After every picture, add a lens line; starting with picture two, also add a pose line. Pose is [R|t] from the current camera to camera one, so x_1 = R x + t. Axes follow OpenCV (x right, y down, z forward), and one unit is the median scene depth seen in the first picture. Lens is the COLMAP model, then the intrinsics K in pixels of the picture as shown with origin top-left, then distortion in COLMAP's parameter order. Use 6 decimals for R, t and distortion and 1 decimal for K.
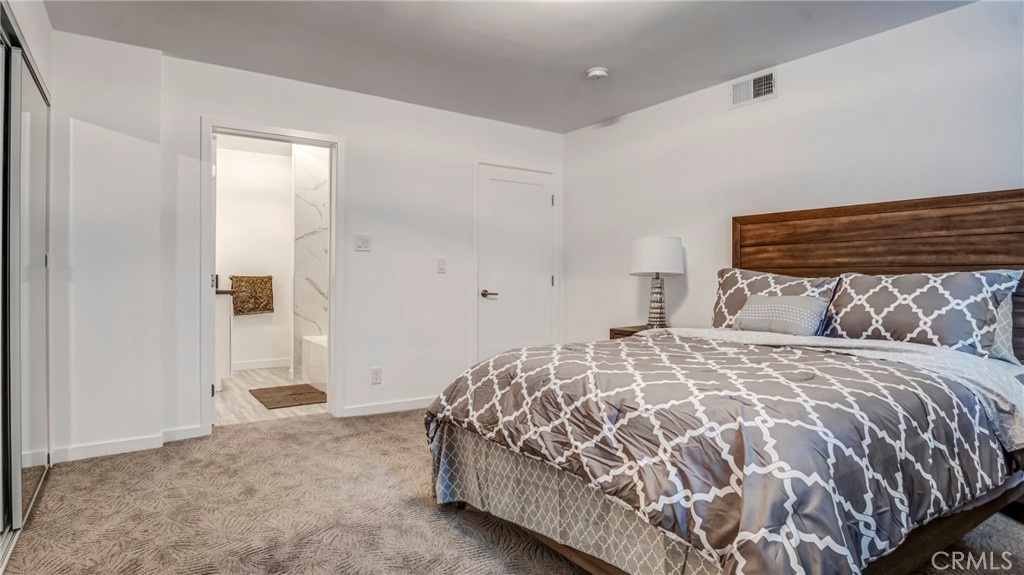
lens RADIAL K [[553.5, 0, 507.5], [0, 553.5, 279.6], [0, 0, 1]] dist [-0.007479, -0.000552]
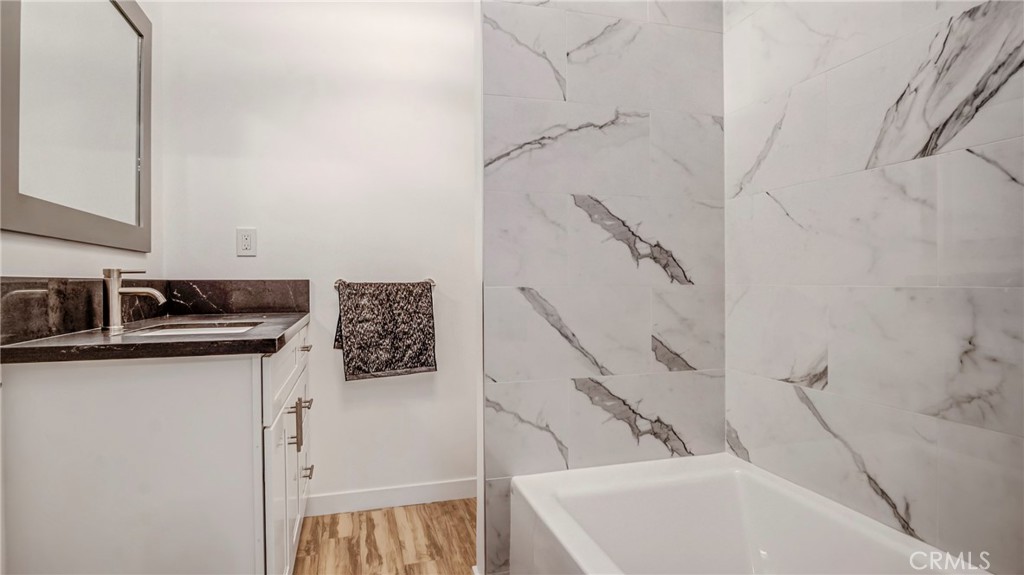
lens RADIAL K [[553.5, 0, 508.4], [0, 553.5, 284.9], [0, 0, 1]] dist [-0.007479, -0.000552]
pose [[0.950043, -0.009559, -0.311971, -0.252128], [0.011396, 0.999927, 0.004066, -0.005088], [0.311910, -0.007418, 0.950083, 0.647885]]
